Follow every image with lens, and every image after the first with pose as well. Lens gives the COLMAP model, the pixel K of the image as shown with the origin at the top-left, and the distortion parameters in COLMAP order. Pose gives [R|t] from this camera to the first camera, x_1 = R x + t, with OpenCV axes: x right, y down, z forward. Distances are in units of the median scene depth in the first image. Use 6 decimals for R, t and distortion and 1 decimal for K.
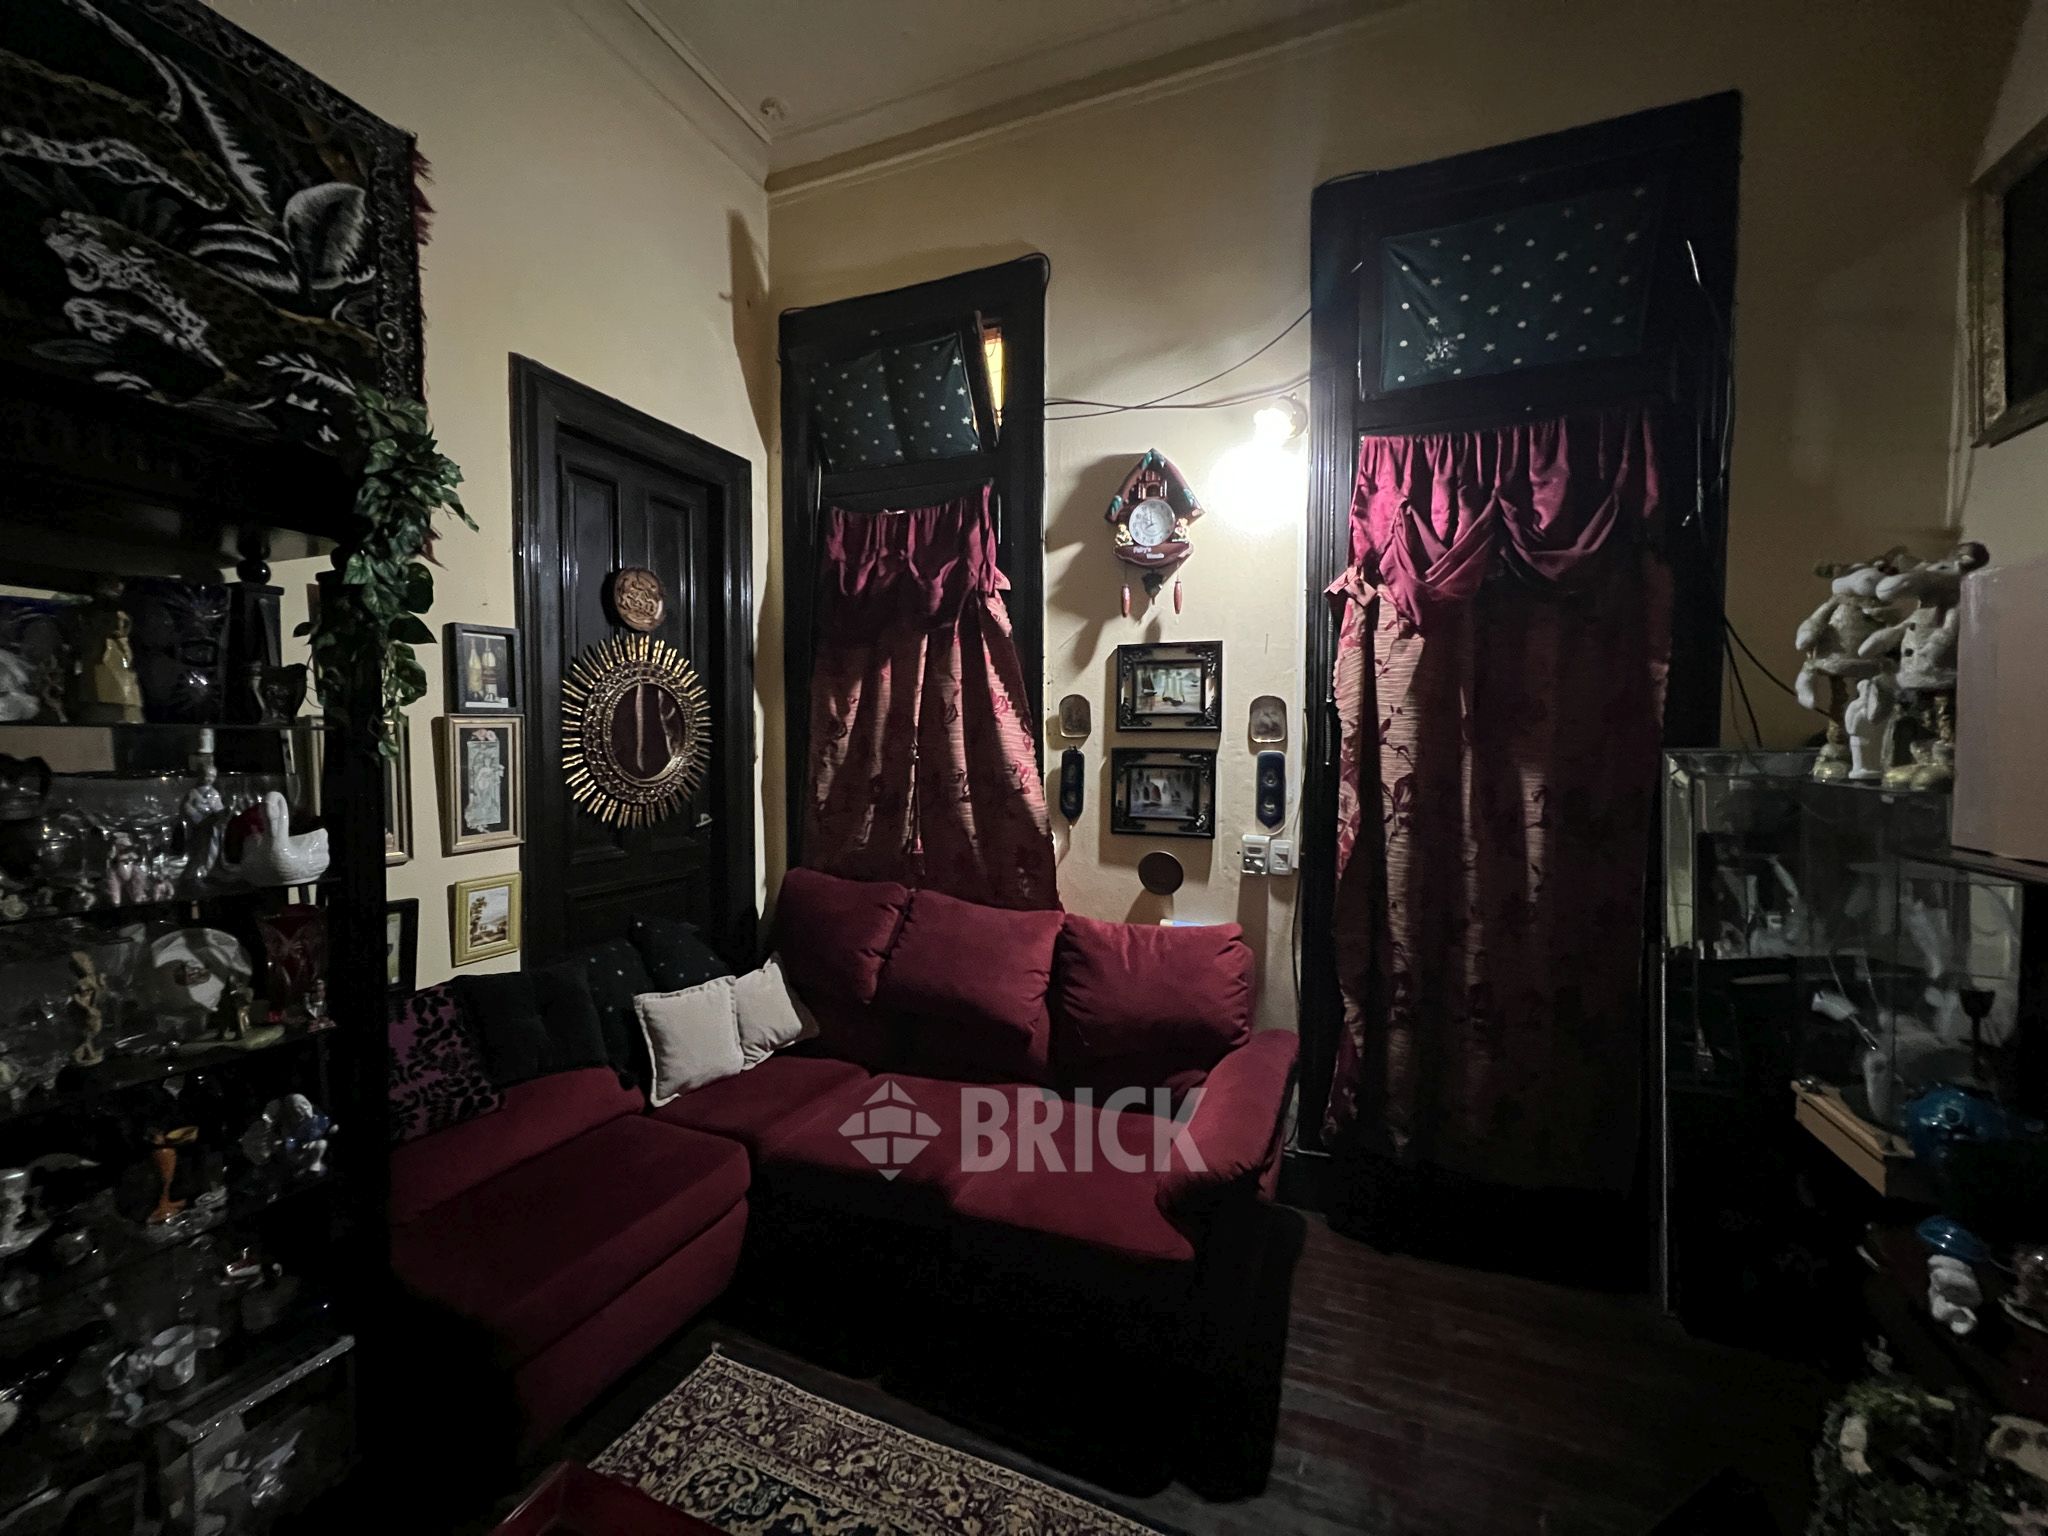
lens RADIAL K [[812.7, 0, 1016.6], [0, 812.7, 766.6], [0, 0, 1]] dist [-0.005459, 0.000501]
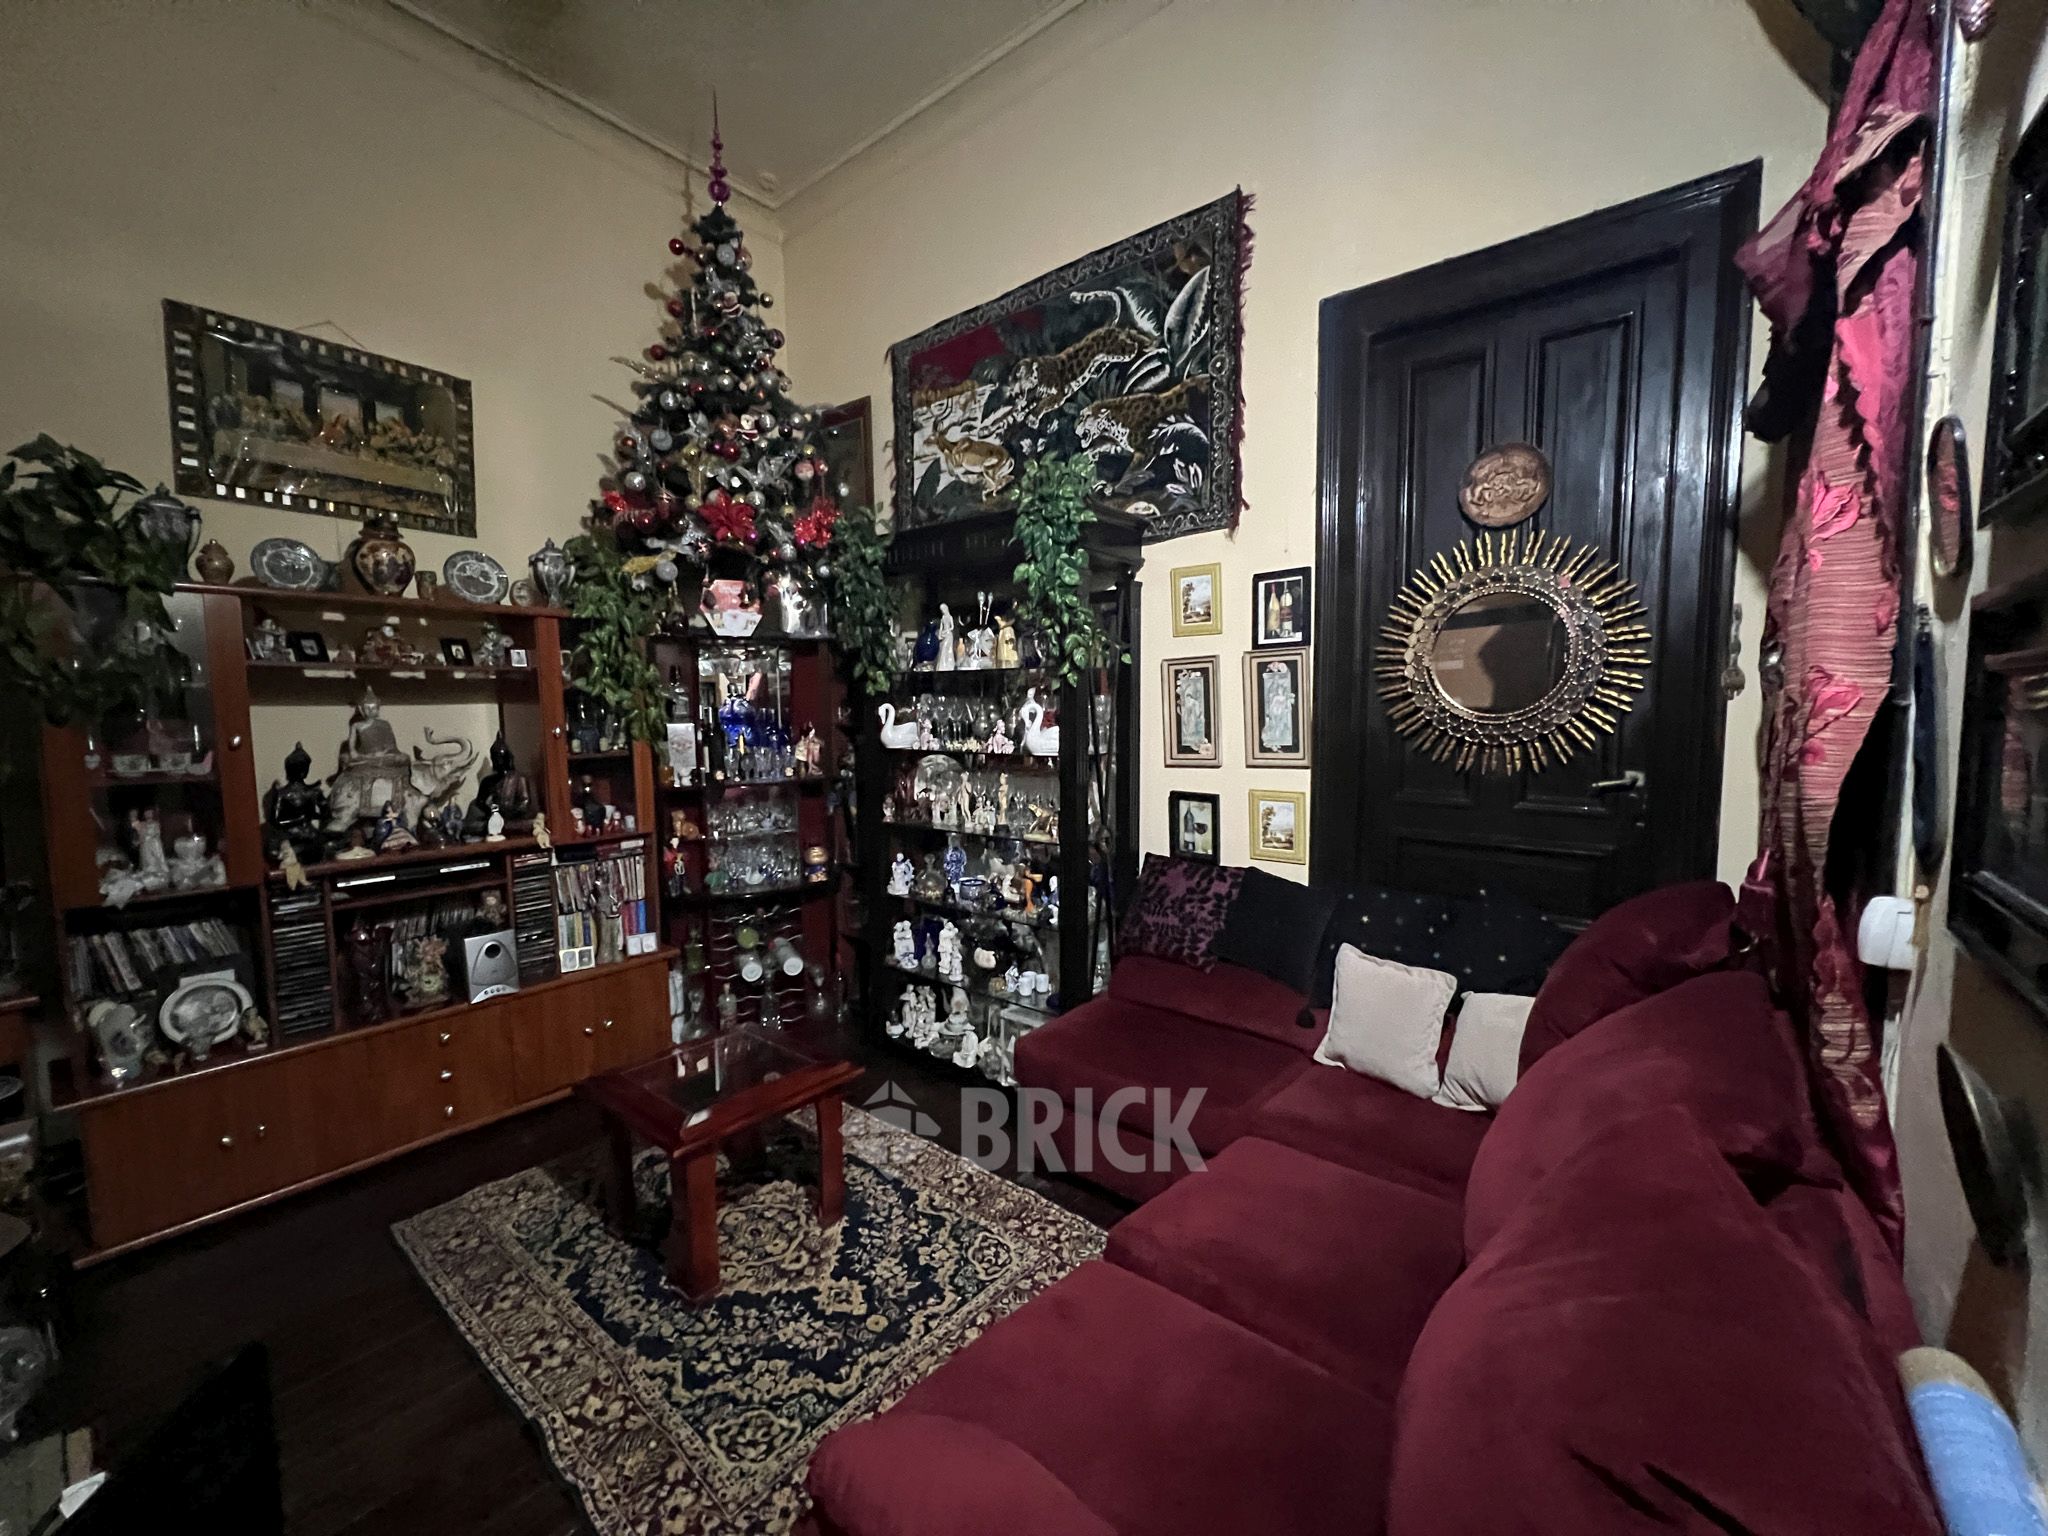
lens RADIAL K [[812.7, 0, 1024.7], [0, 812.7, 769.9], [0, 0, 1]] dist [-0.005459, 0.000501]
pose [[-0.292573, 0.067347, -0.953869, 0.564206], [-0.026892, 0.996543, 0.078608, 0.025696], [0.955865, 0.048650, -0.289751, 1.016186]]
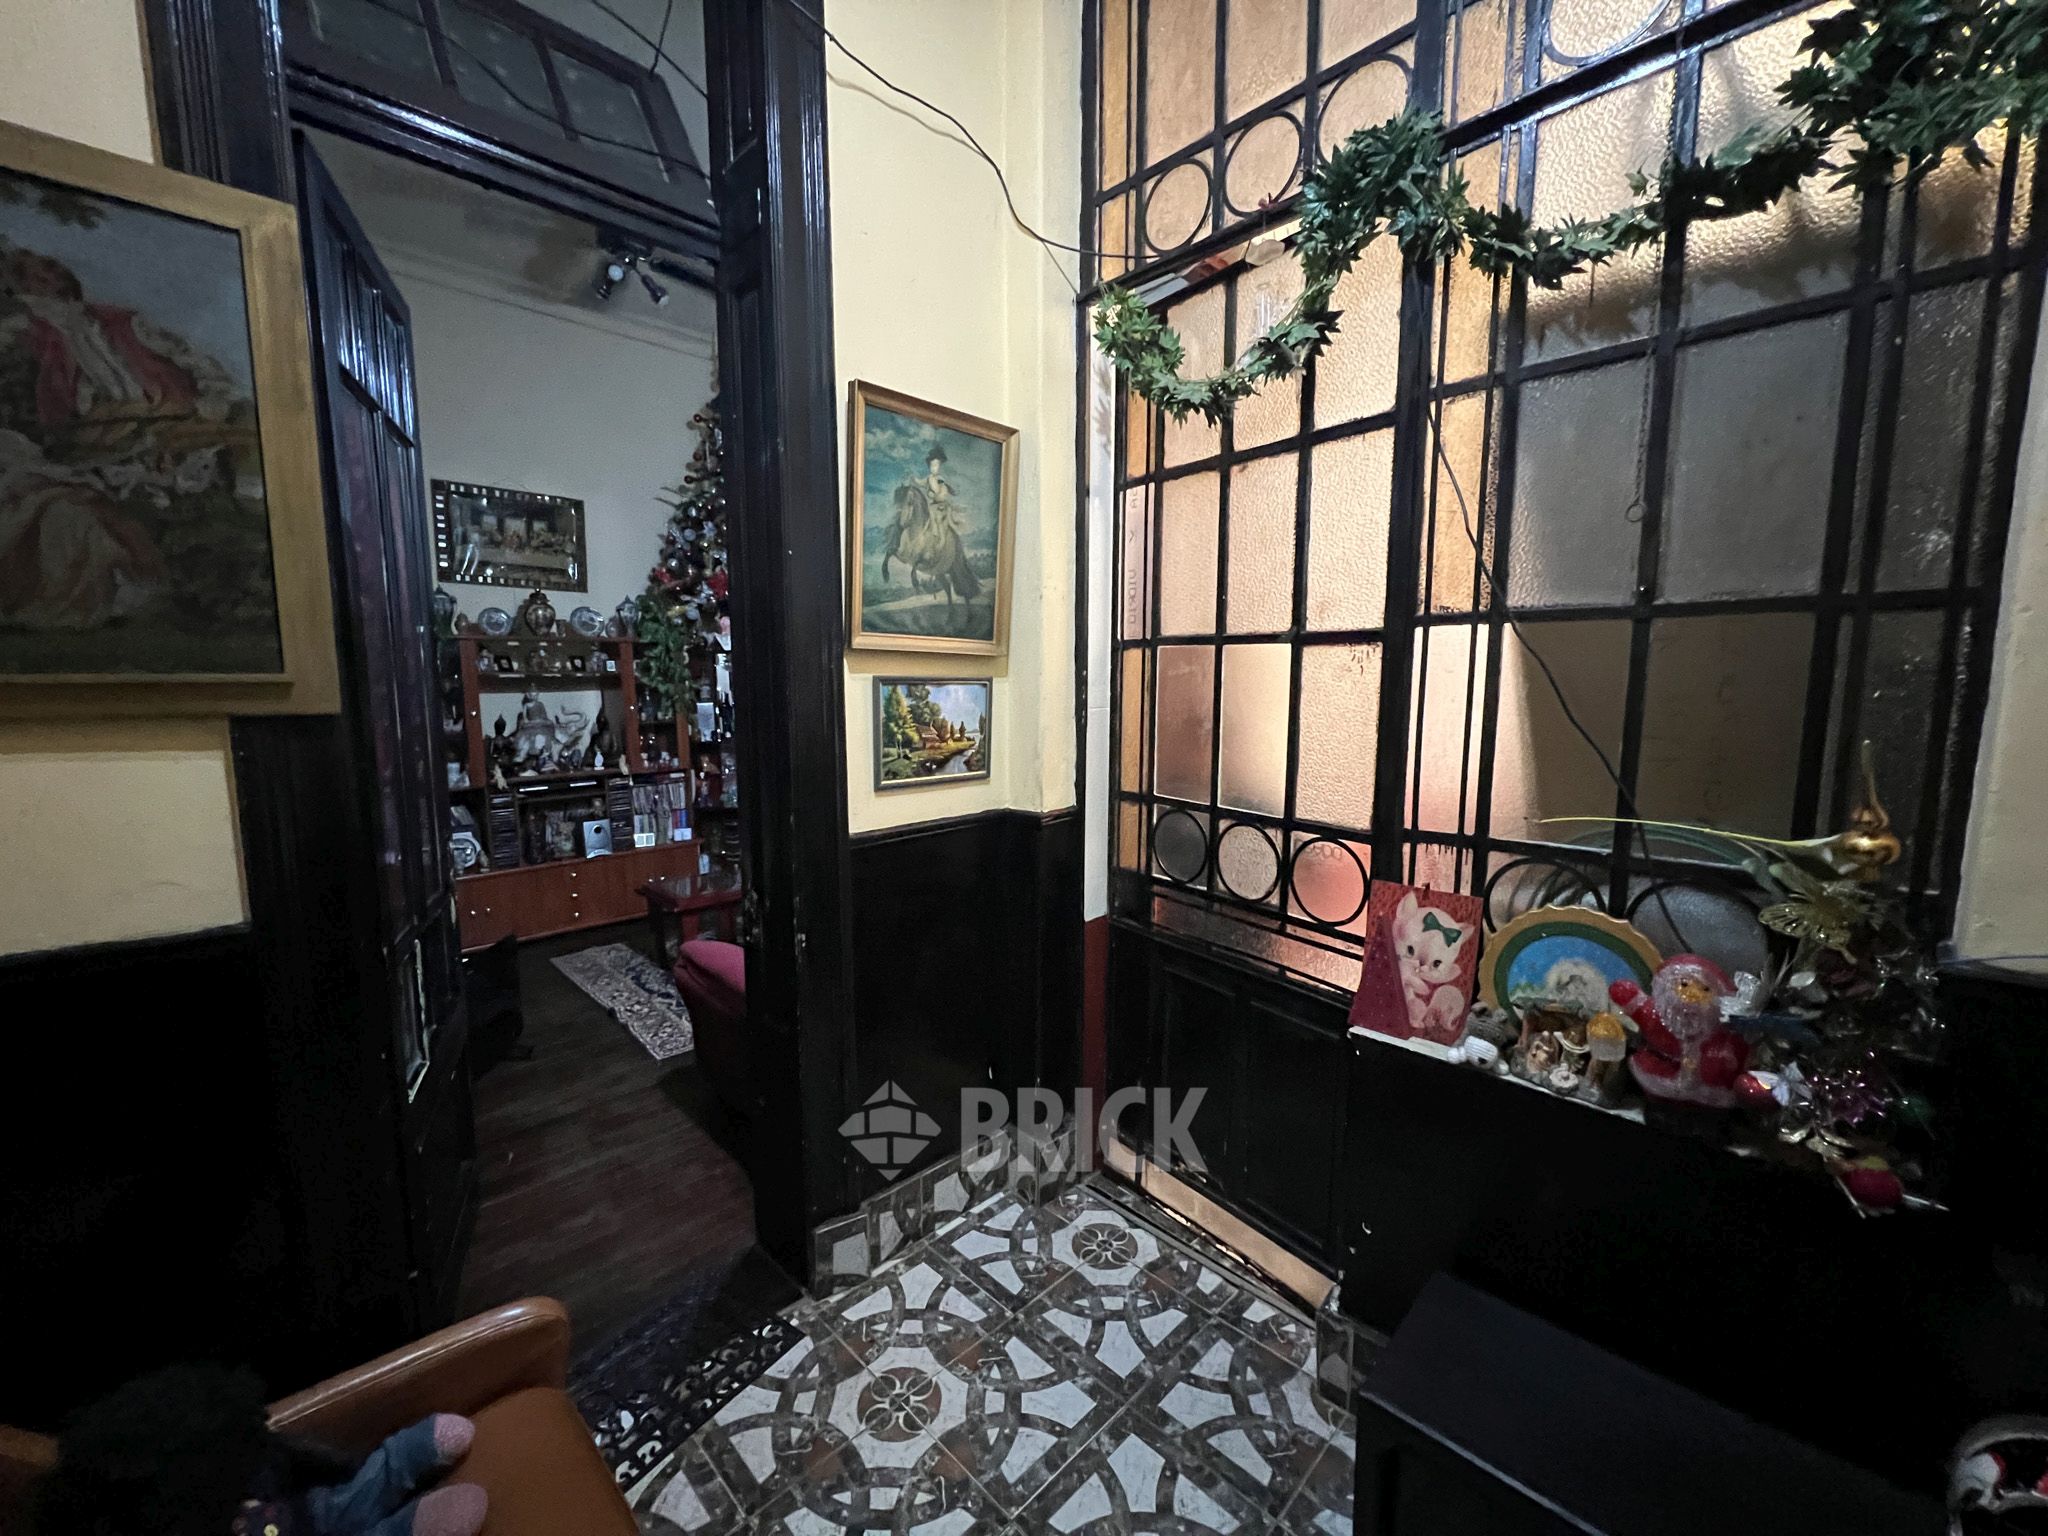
lens RADIAL K [[812.7, 0, 1018.4], [0, 812.7, 769.4], [0, 0, 1]] dist [-0.005459, 0.000501]
pose [[-0.399894, 0.103194, -0.910733, 0.638619], [-0.031159, 0.991537, 0.126031, 0.015148], [0.916031, 0.078777, -0.393295, 1.111101]]
